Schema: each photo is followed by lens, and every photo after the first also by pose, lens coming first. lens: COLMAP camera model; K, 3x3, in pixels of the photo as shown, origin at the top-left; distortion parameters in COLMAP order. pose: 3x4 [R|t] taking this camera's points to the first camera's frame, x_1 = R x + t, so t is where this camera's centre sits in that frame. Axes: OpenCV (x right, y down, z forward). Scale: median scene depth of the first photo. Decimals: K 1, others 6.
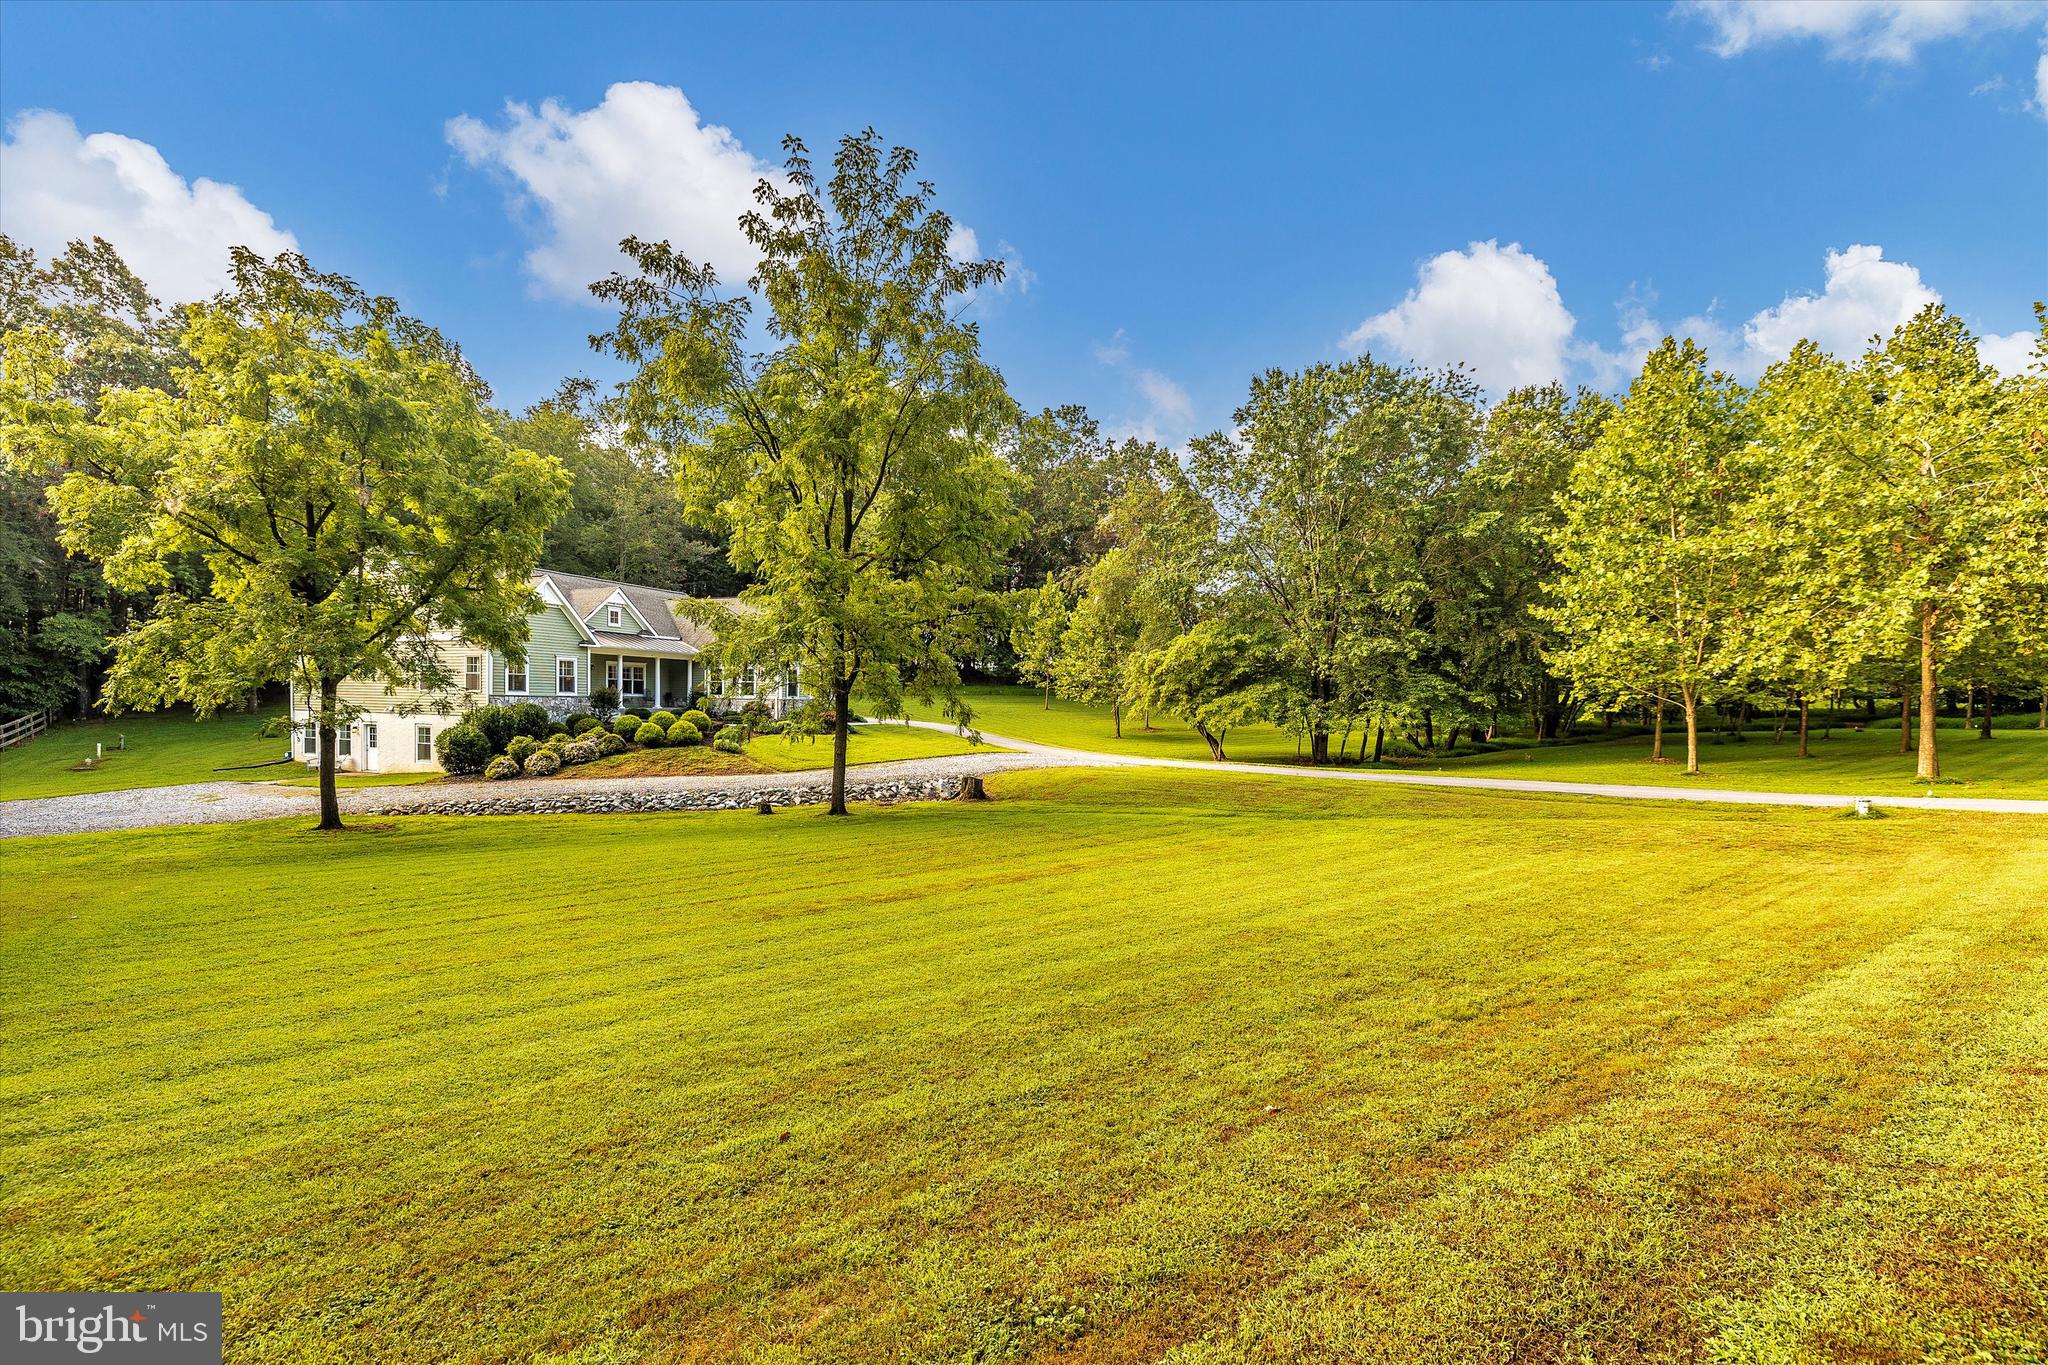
lens RADIAL K [[903.3, 0, 1029.2], [0, 903.3, 747.9], [0, 0, 1]] dist [-0.003763, -0.000062]
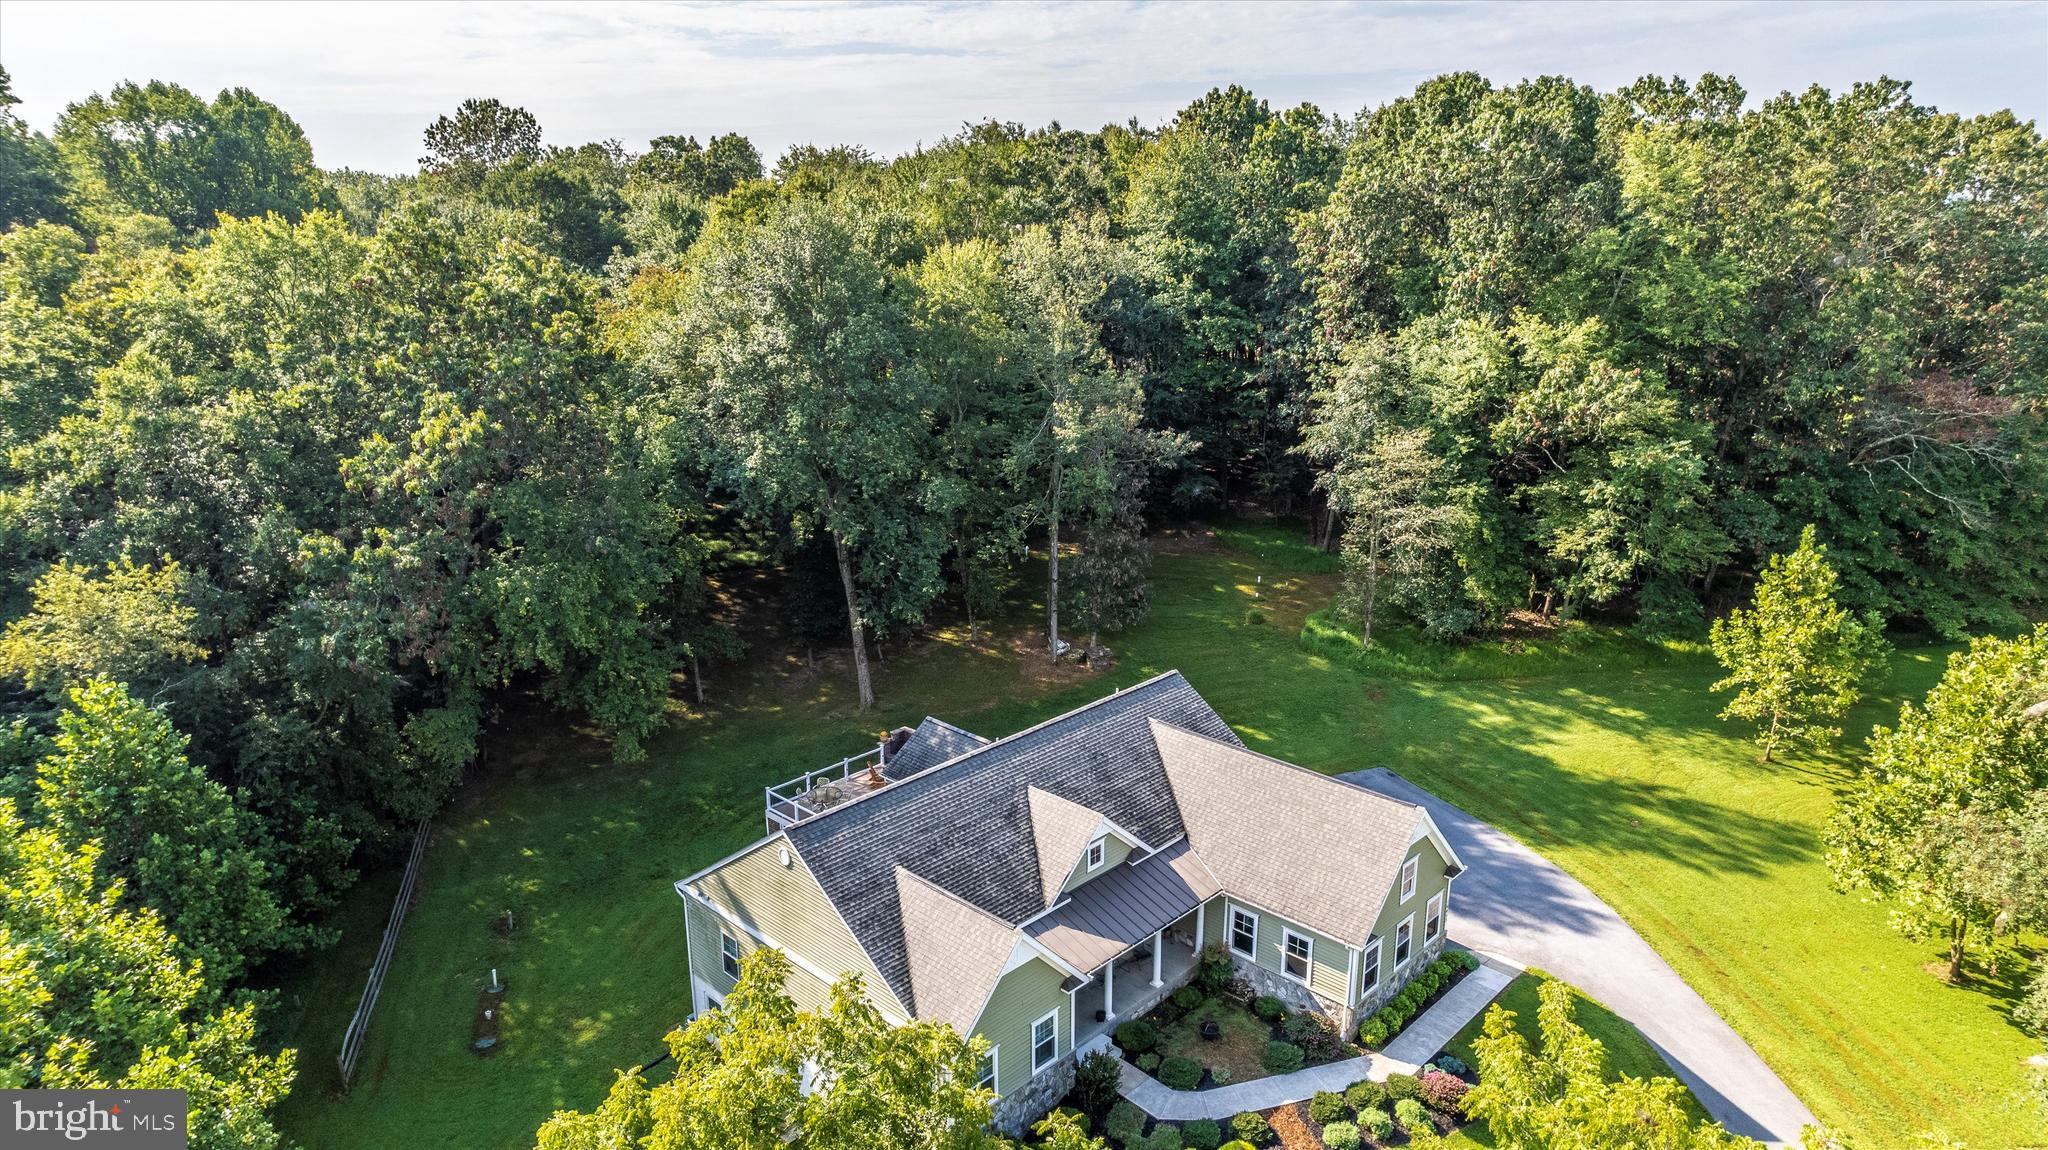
lens RADIAL K [[1304.6, 0, 1024.0], [0, 1304.6, 575.0], [0, 0, 1]] dist [-0.049734, 0.069526]
pose [[0.930606, 0.091921, -0.354293, -0.251495], [-0.001805, 0.969093, 0.246689, -0.694891], [0.366018, -0.228931, 0.902009, 0.253499]]
